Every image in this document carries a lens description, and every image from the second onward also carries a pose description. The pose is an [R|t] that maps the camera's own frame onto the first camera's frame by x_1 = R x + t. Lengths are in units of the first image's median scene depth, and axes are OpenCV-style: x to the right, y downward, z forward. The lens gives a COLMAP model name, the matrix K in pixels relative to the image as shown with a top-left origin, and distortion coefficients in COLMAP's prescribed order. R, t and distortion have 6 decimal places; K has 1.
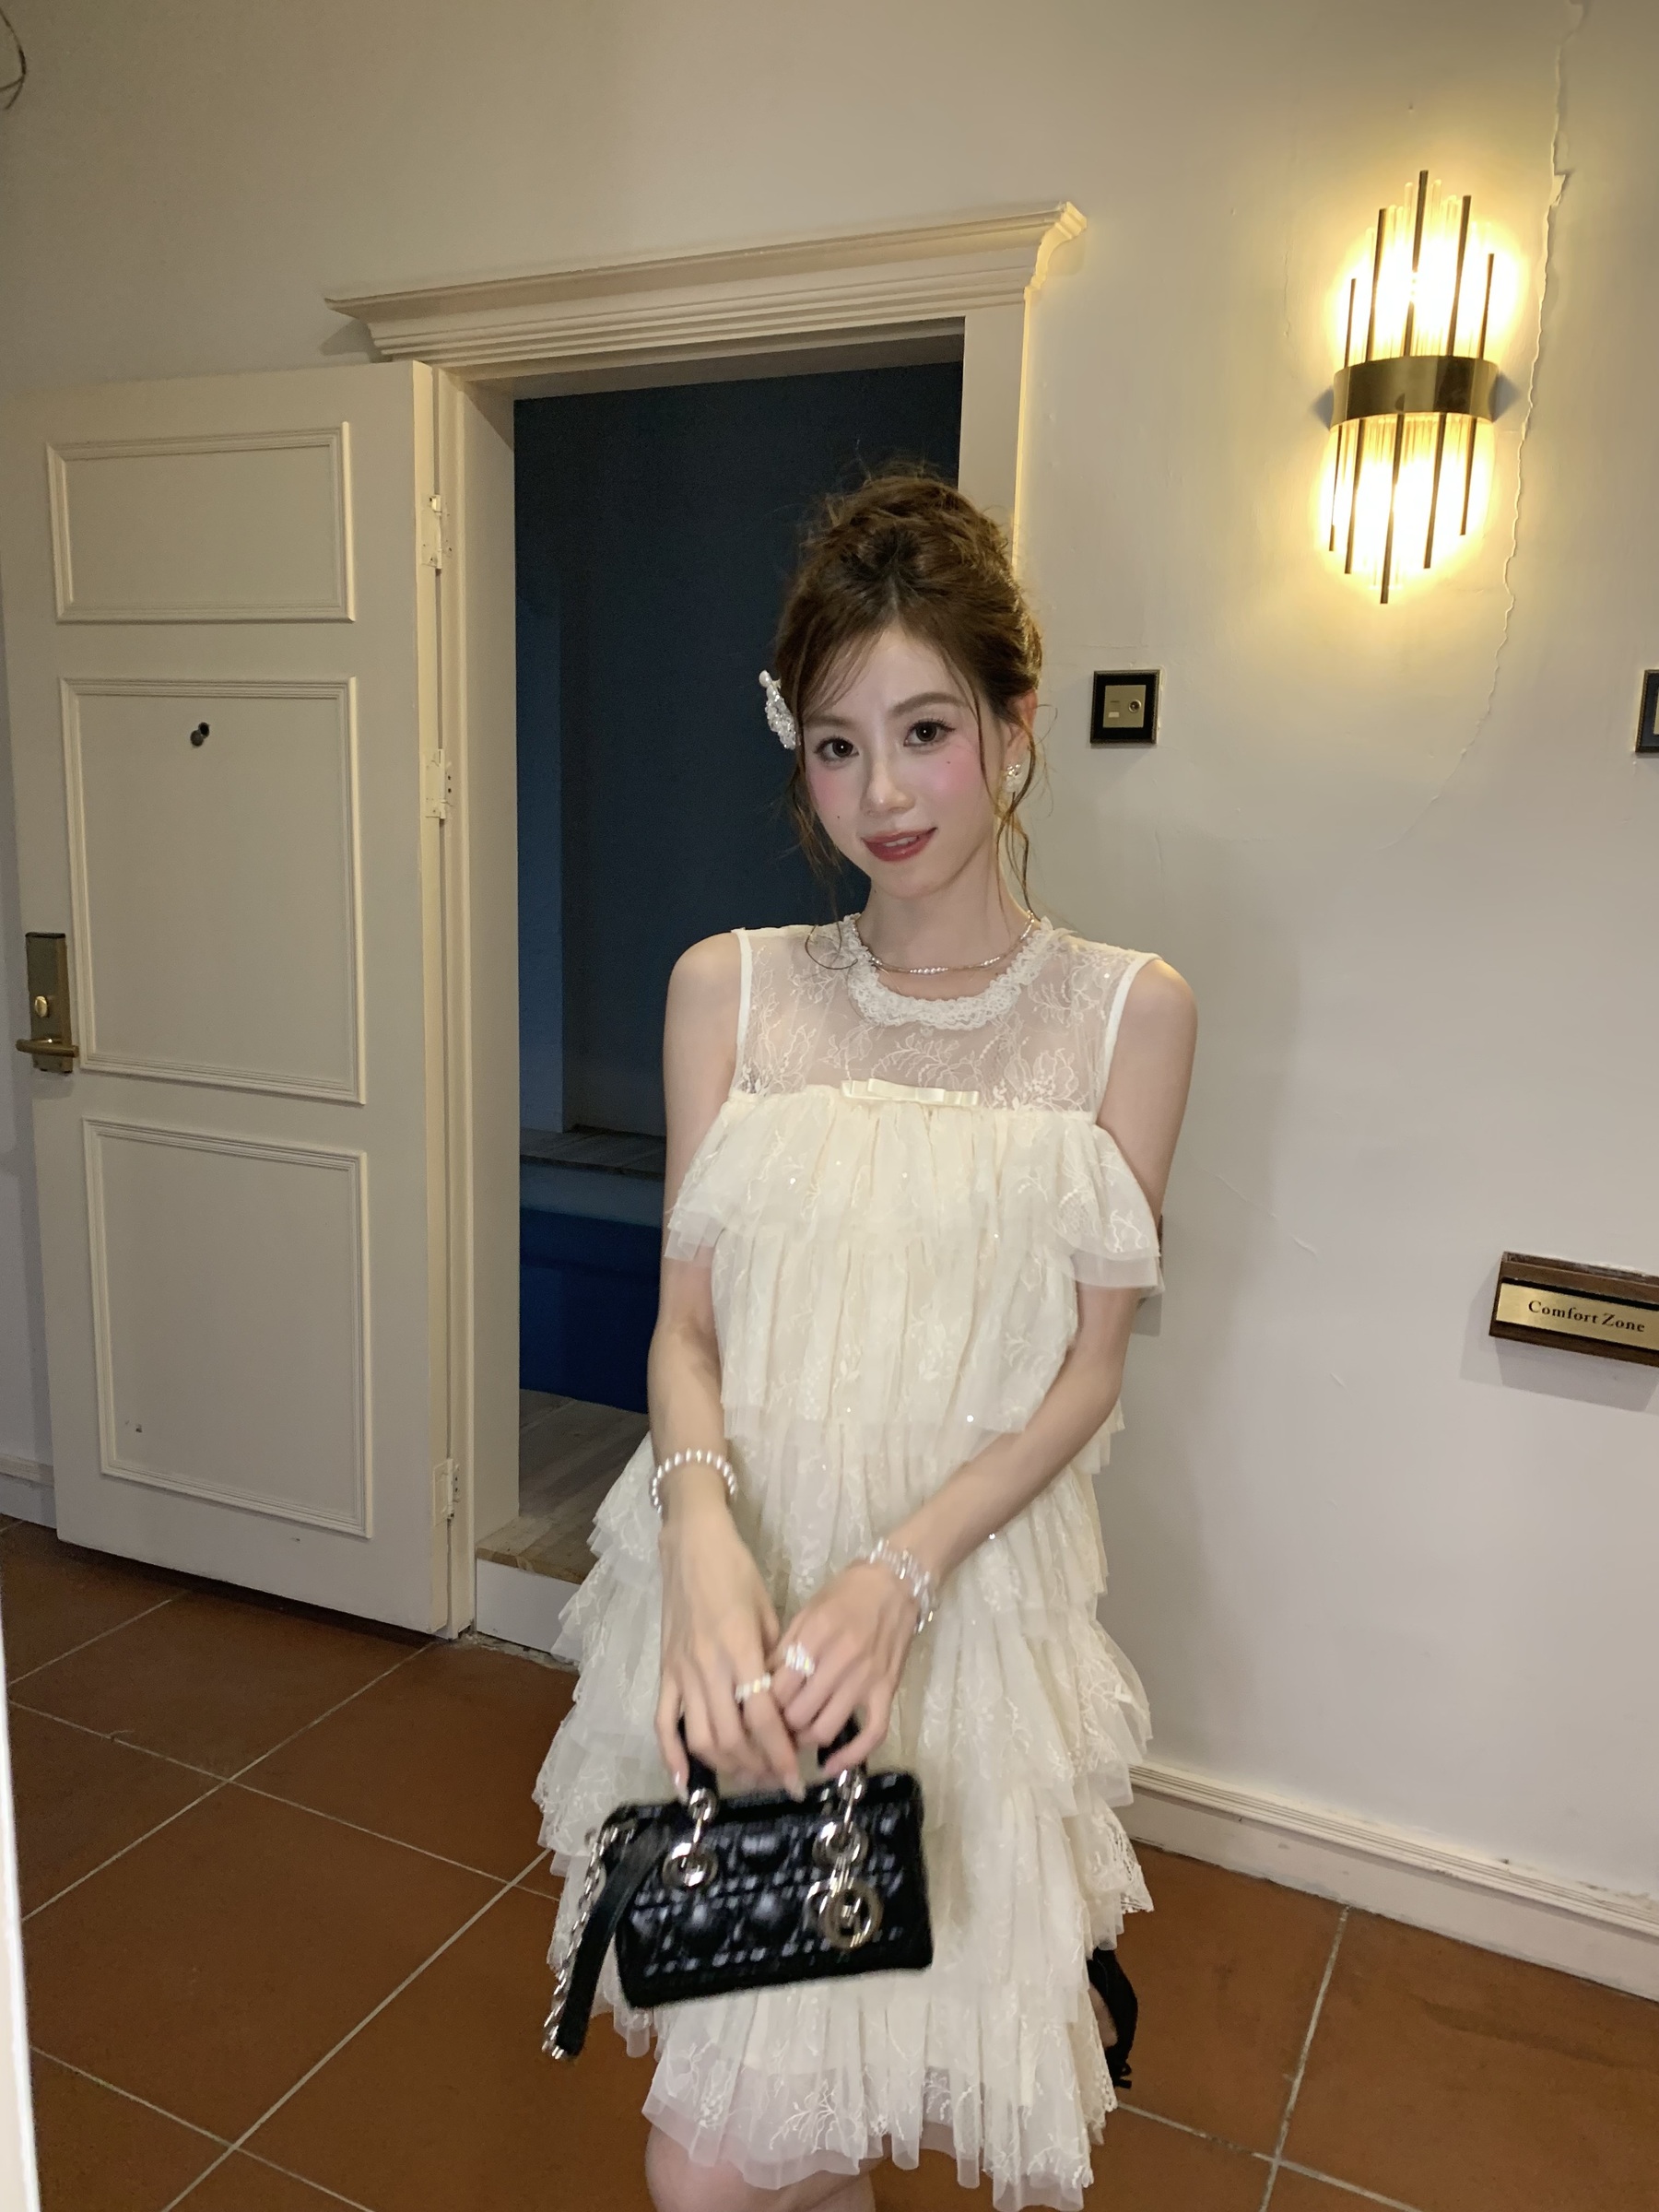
lens RADIAL K [[1680.4, 0, 808.0], [0, 1680.4, 1125.1], [0, 0, 1]] dist [0.002790, 0.002521]
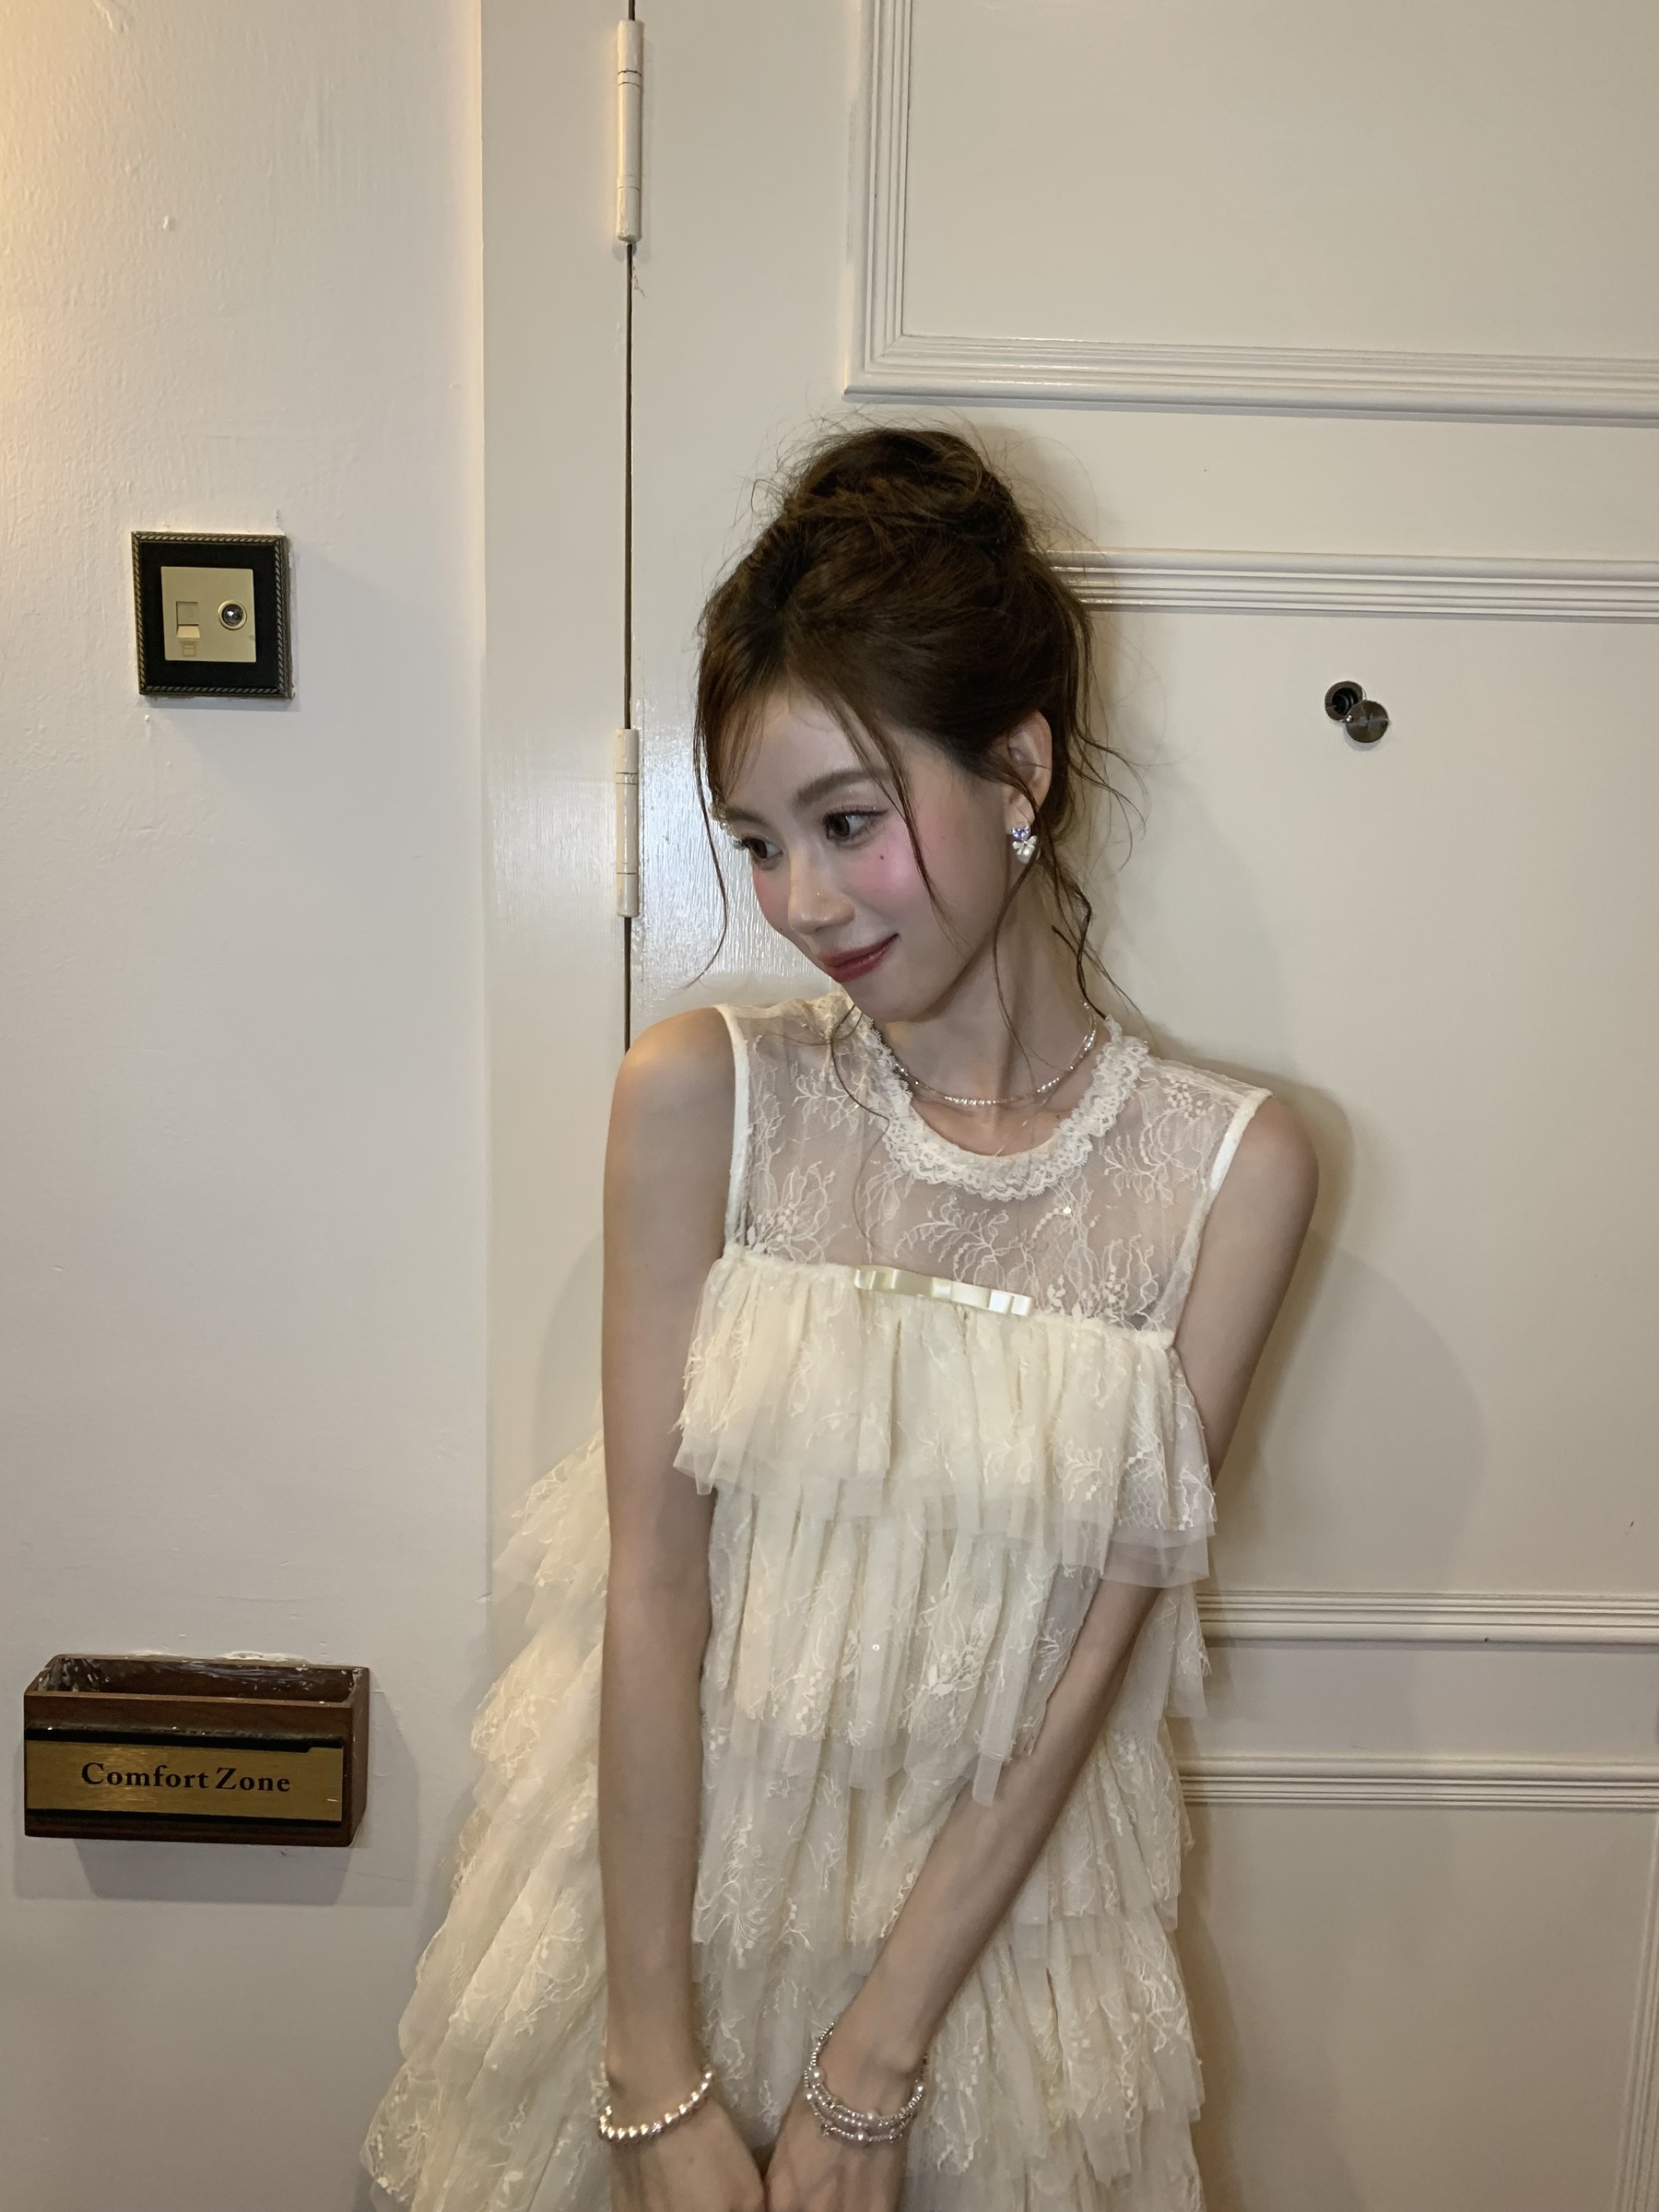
lens RADIAL K [[1639.8, 0, 815.4], [0, 1639.8, 1135.7], [0, 0, 1]] dist [0.000785, 0.003022]
pose [[0.887022, -0.081152, 0.454540, 0.374174], [0.090071, 0.995933, 0.002039, -0.060690], [-0.452857, 0.039132, 0.890724, 0.401172]]
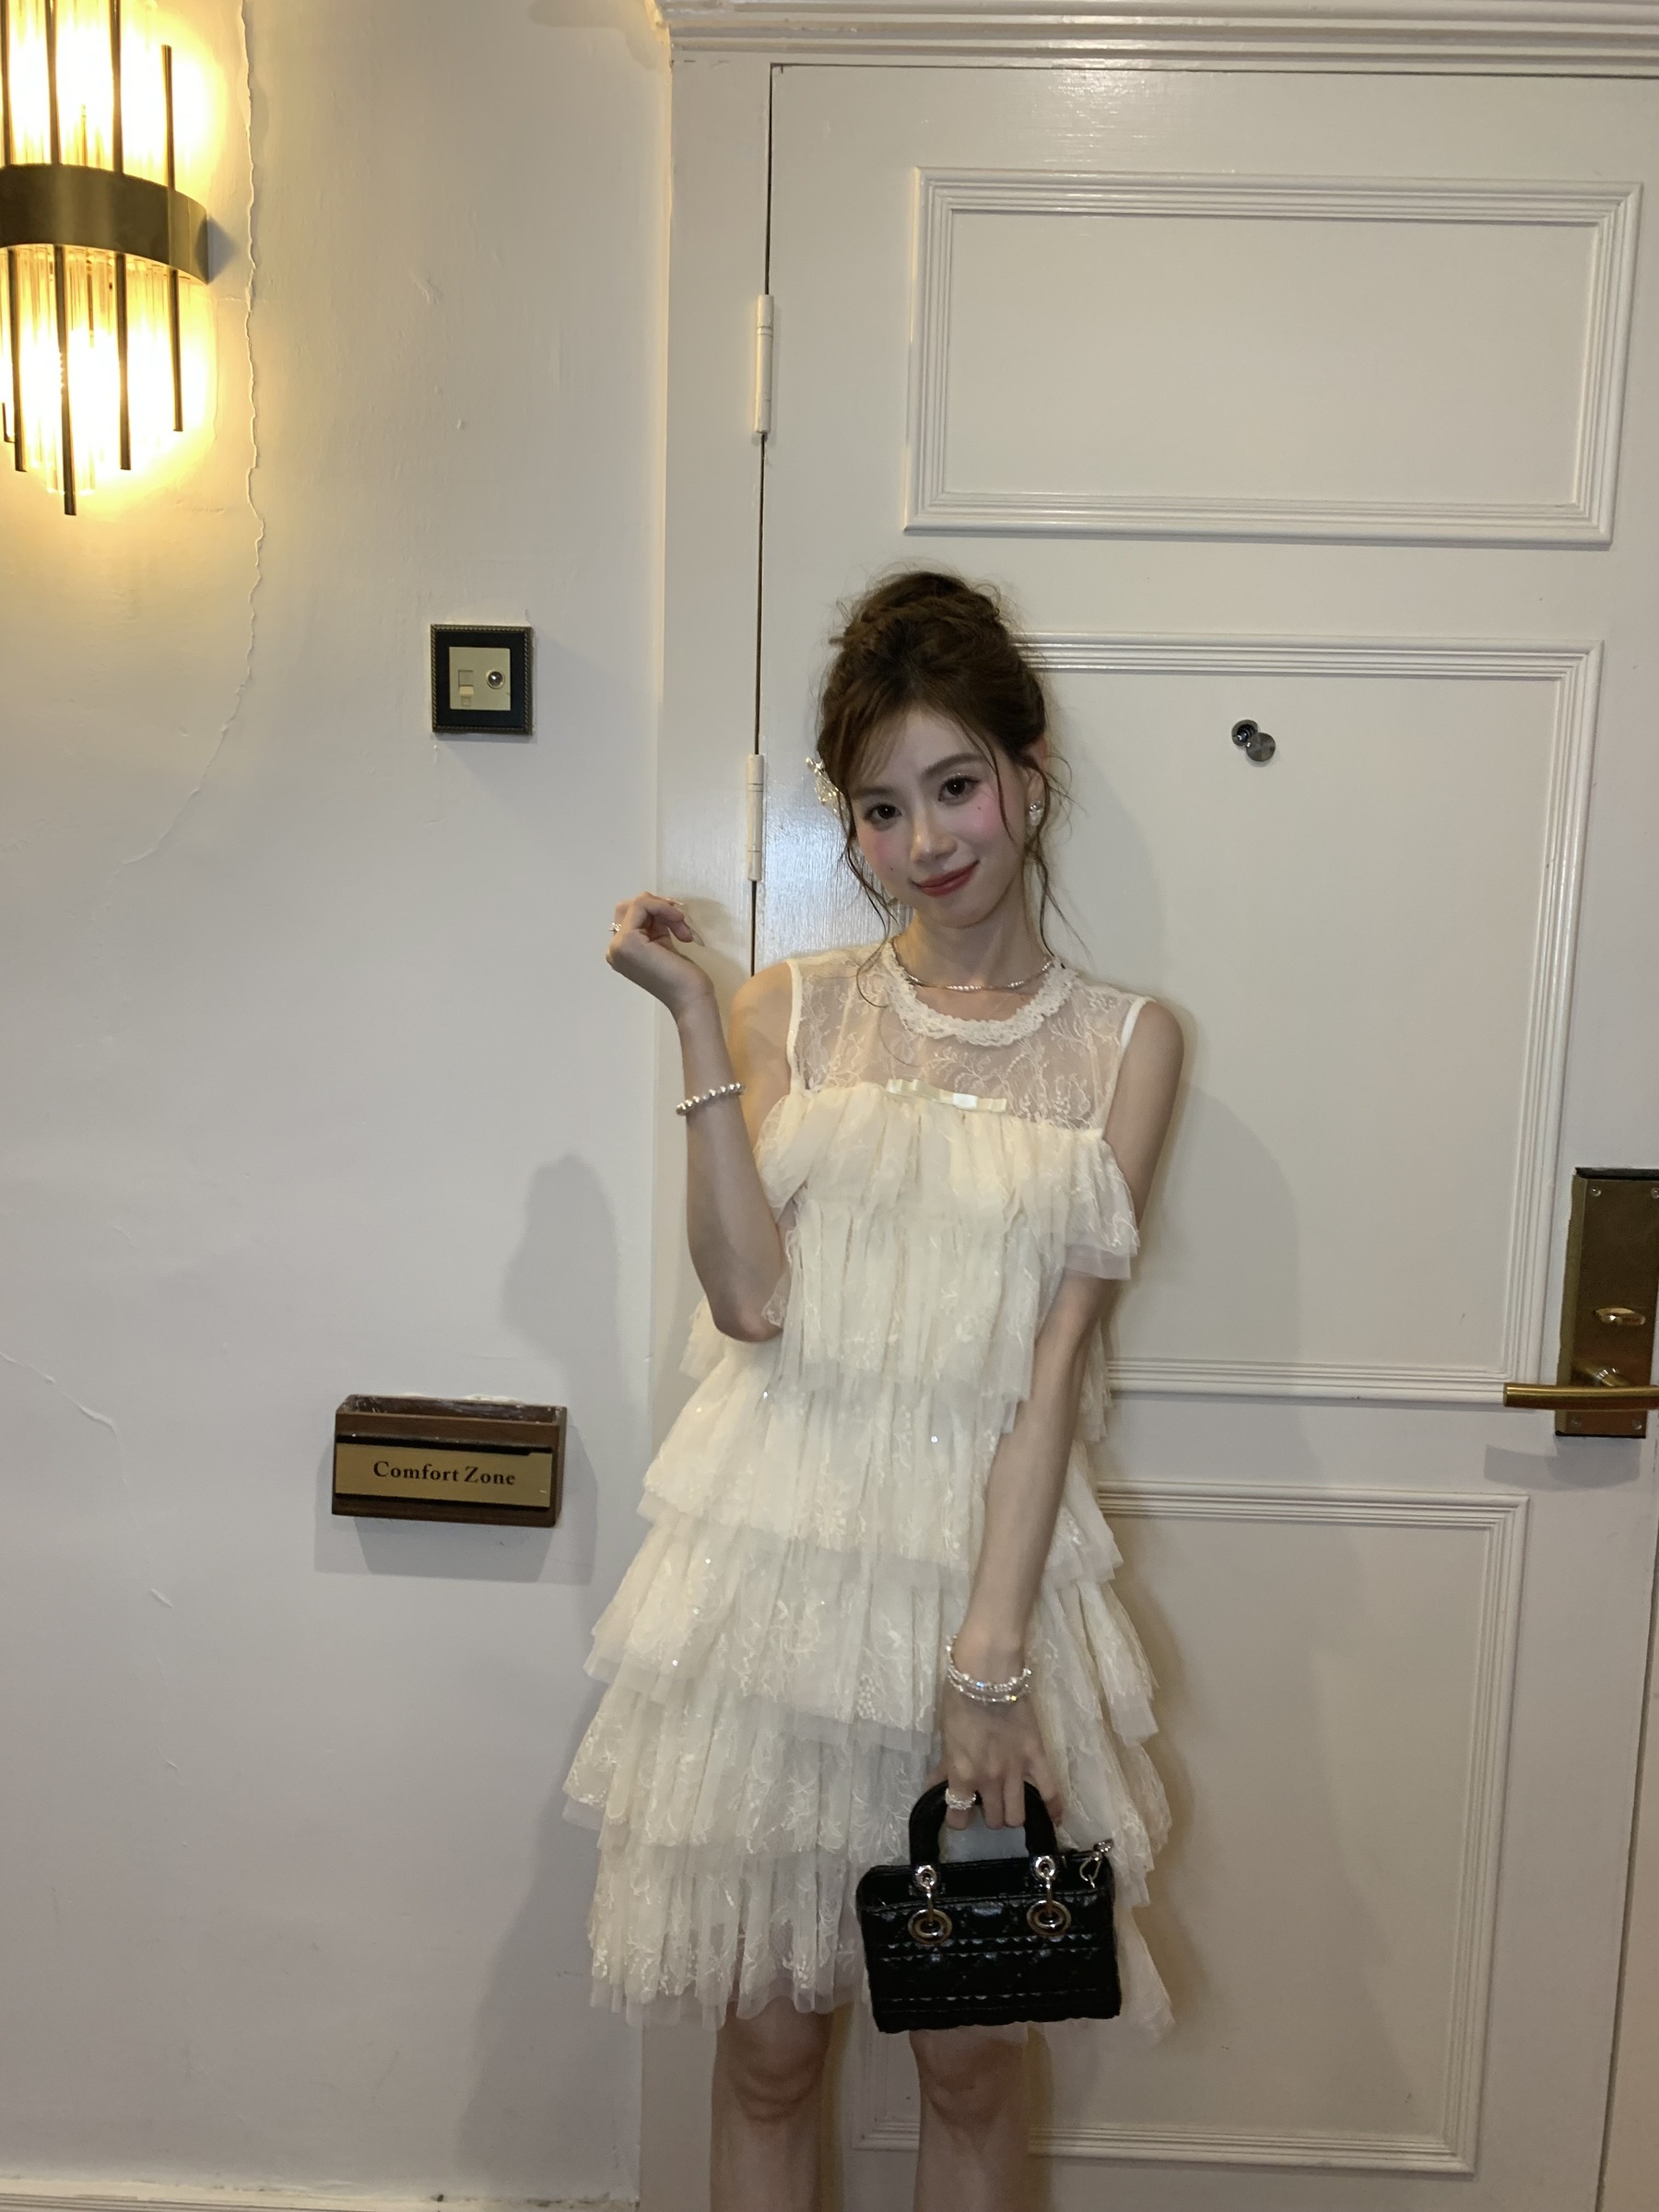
lens RADIAL K [[1655.6, 0, 816.0], [0, 1655.6, 1094.1], [0, 0, 1]] dist [0.008762, -0.004767]
pose [[0.906469, -0.060611, 0.417899, 0.278708], [0.081764, 0.996109, -0.032882, -0.015938], [-0.414280, 0.063976, 0.907898, 0.217690]]
